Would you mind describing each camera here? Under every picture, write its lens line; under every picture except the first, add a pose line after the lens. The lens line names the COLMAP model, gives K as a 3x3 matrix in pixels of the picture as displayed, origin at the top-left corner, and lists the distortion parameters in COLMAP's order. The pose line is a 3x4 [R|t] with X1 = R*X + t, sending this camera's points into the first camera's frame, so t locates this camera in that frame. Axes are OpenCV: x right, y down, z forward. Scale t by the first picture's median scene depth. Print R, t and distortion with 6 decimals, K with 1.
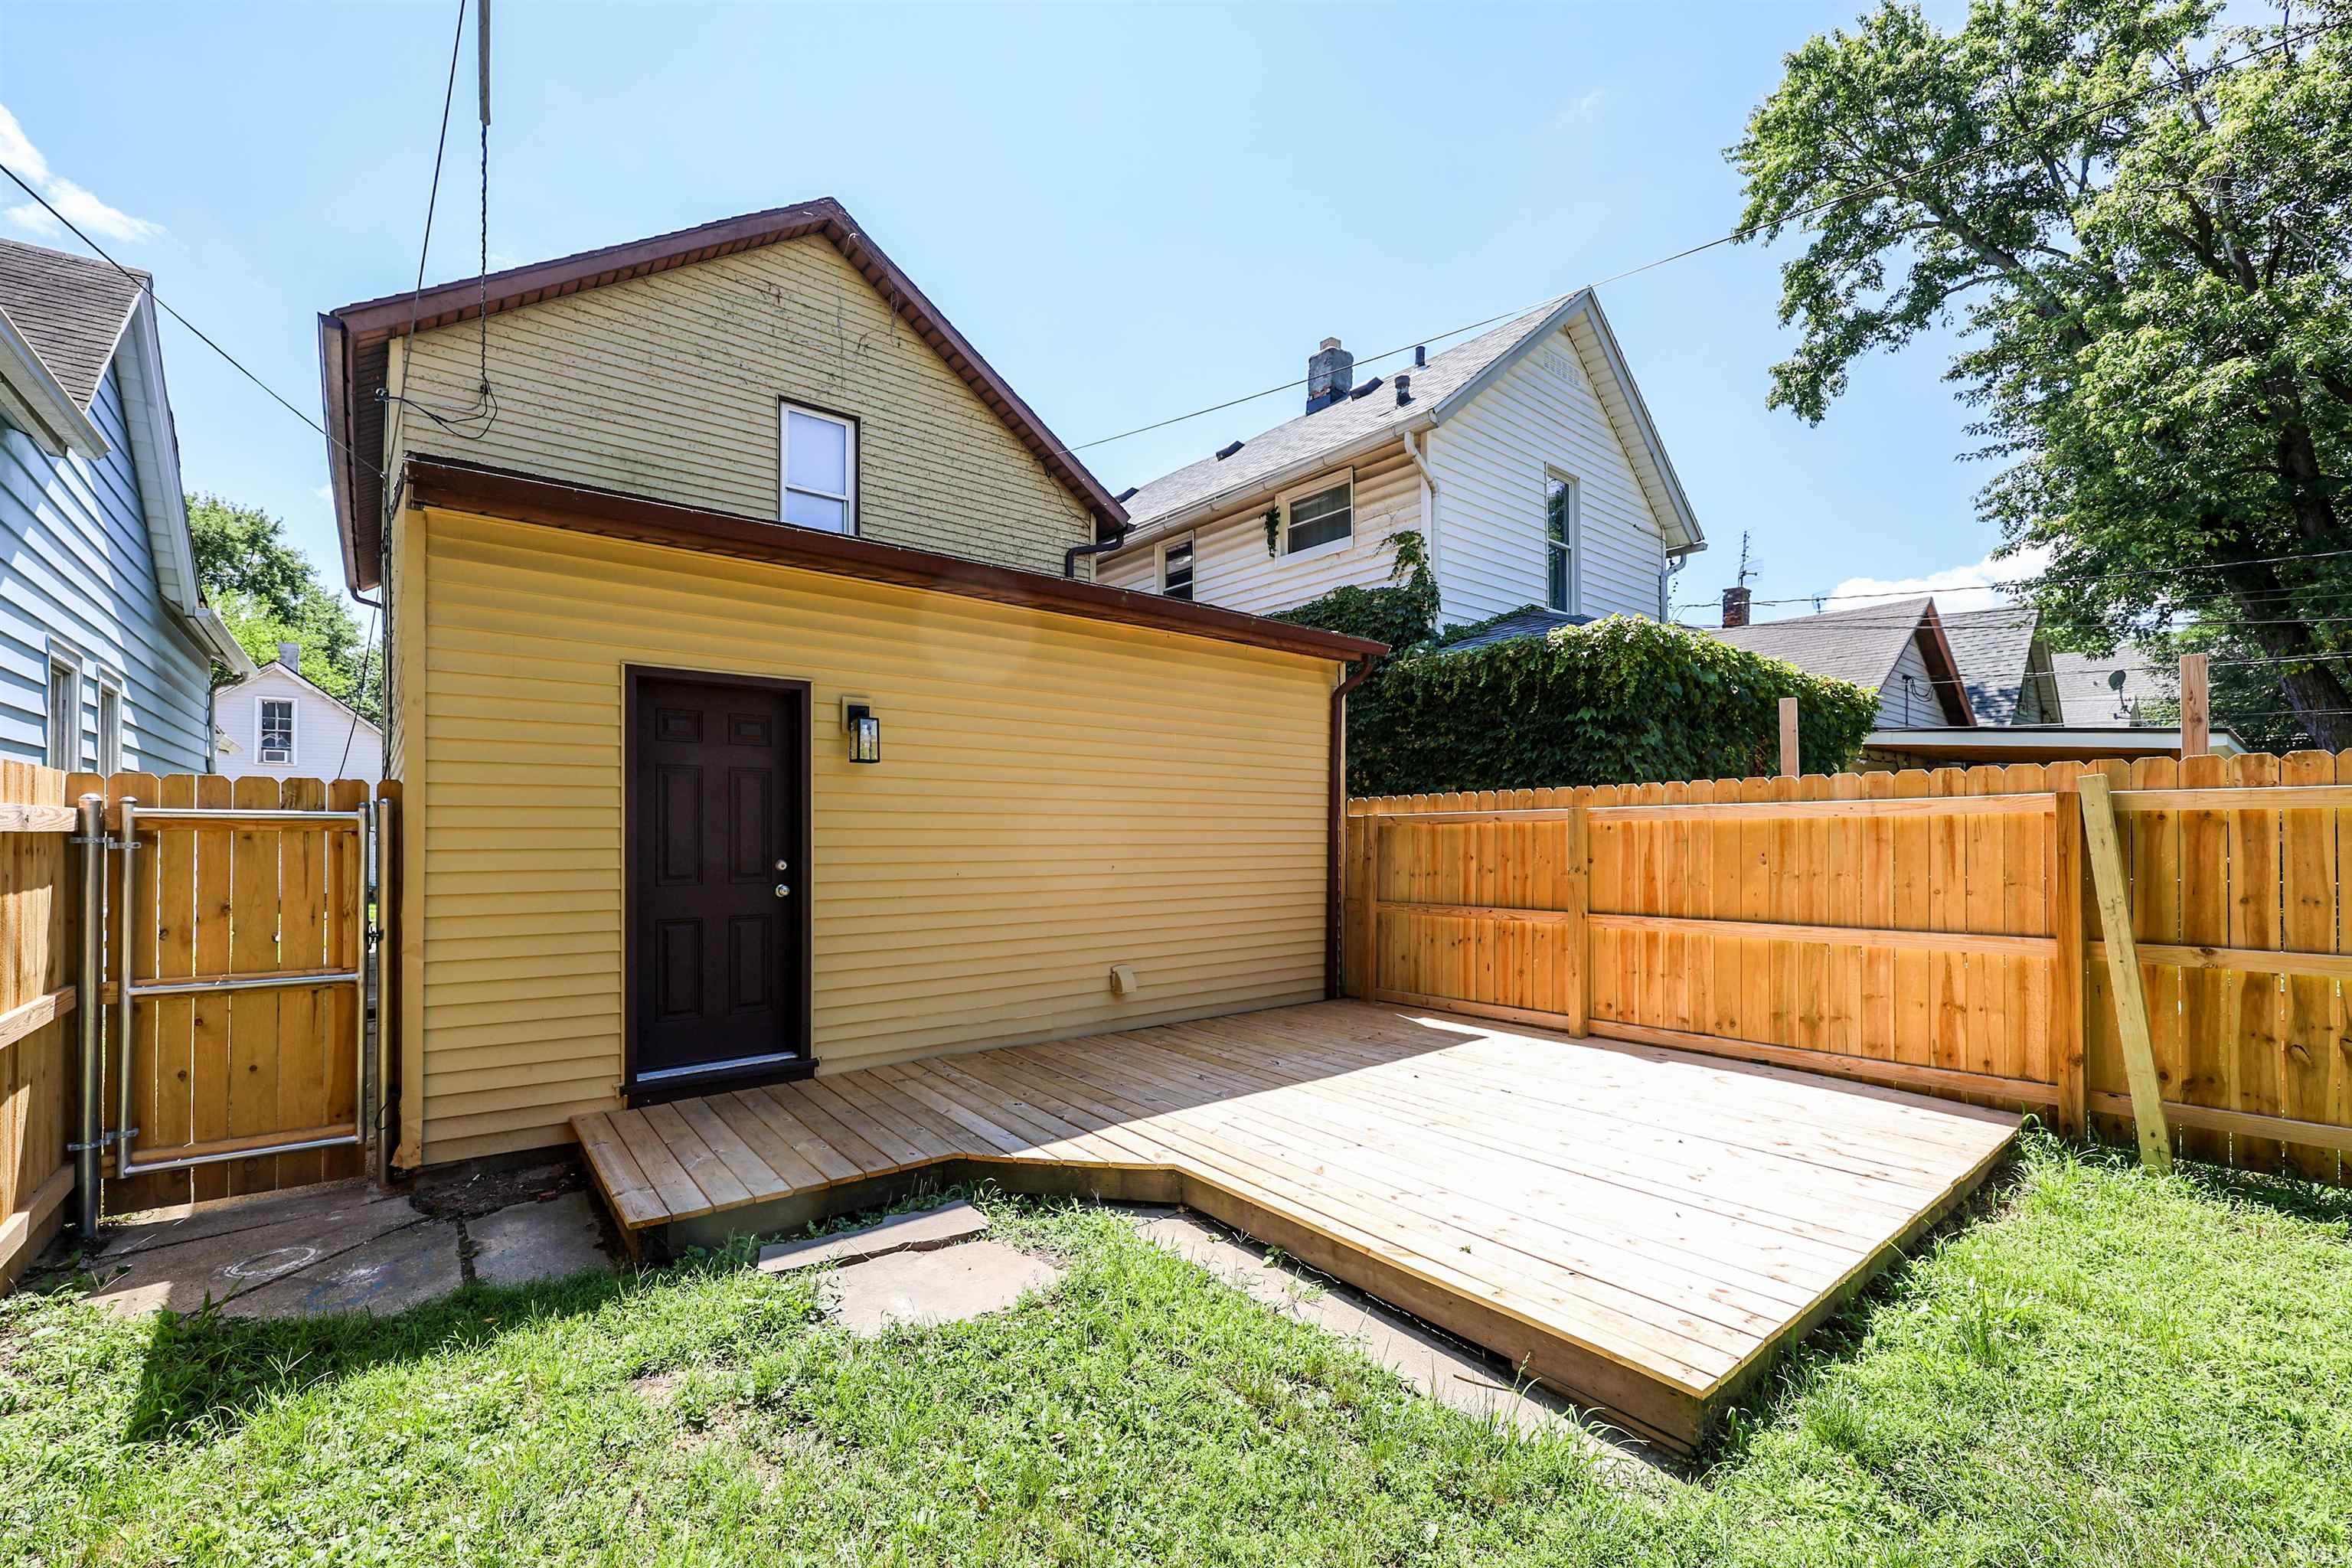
lens RADIAL K [[974.3, 0, 1172.1], [0, 974.3, 832.2], [0, 0, 1]] dist [0.000601, -0.000044]
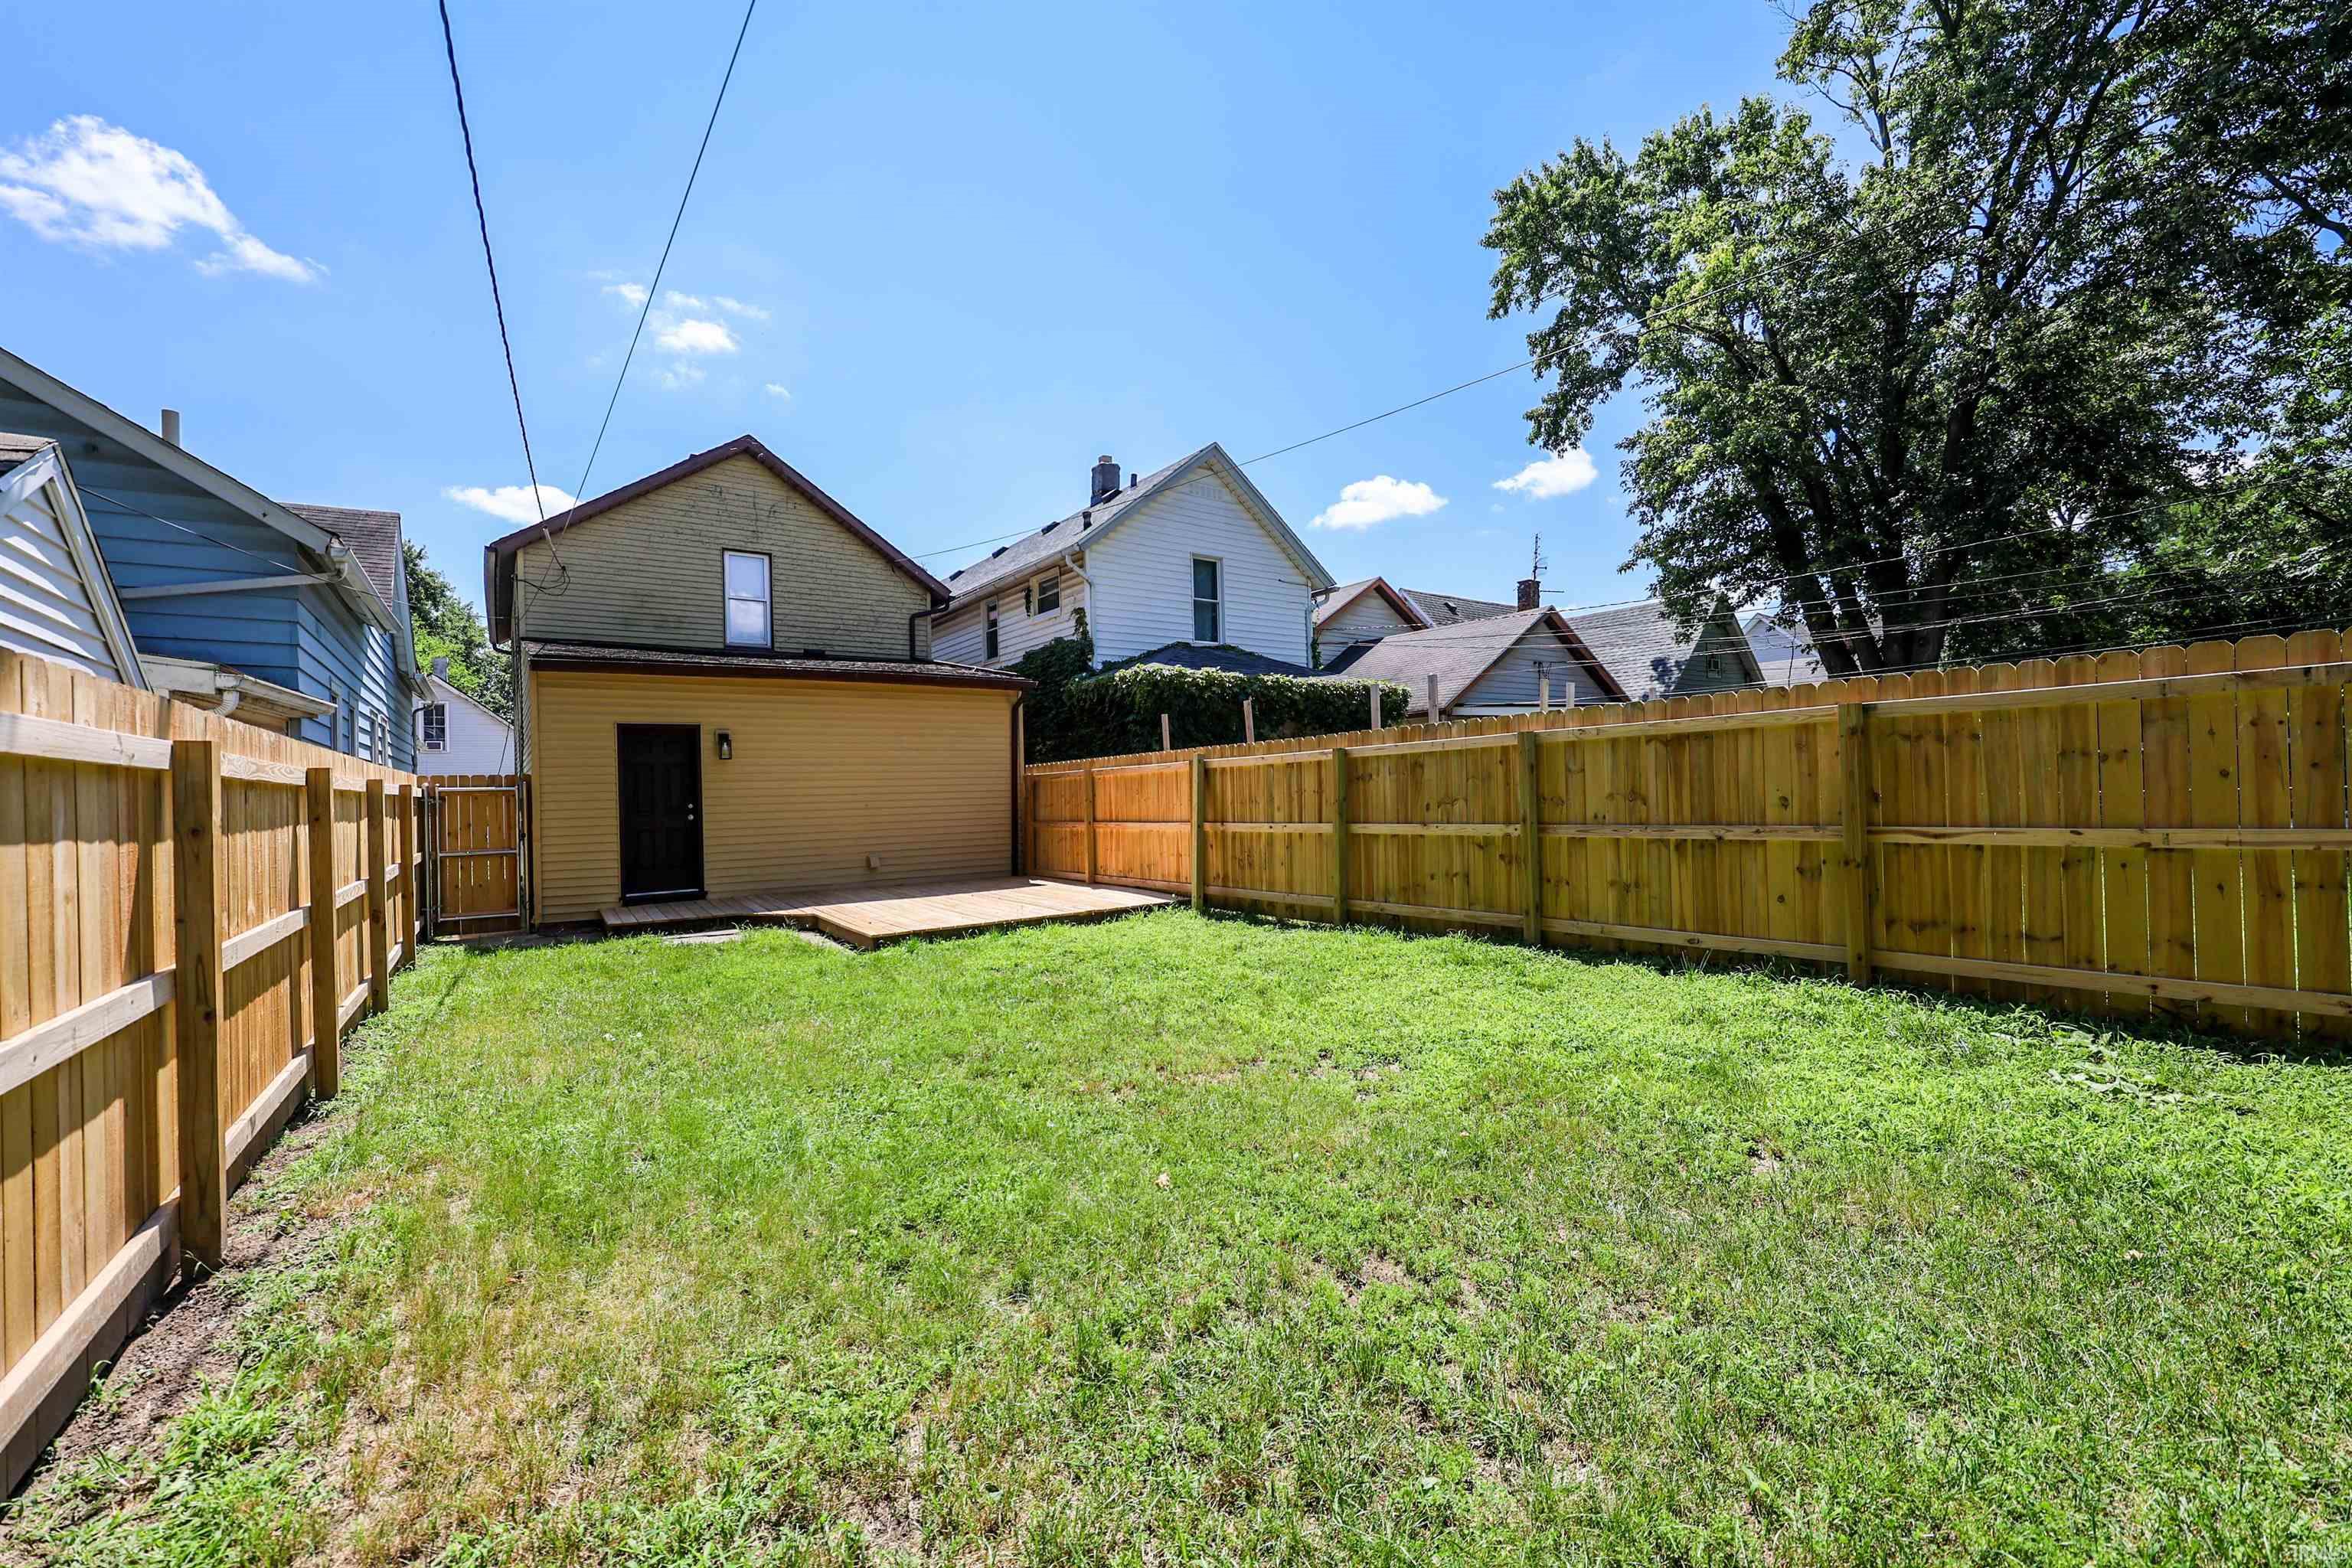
lens RADIAL K [[966.6, 0, 1177.9], [0, 966.6, 789.4], [0, 0, 1]] dist [0.002933, 0.000219]
pose [[0.996921, -0.025185, -0.074258, 0.532453], [0.025439, 0.999673, 0.002469, 0.011237], [0.074172, -0.004350, 0.997236, -0.687338]]
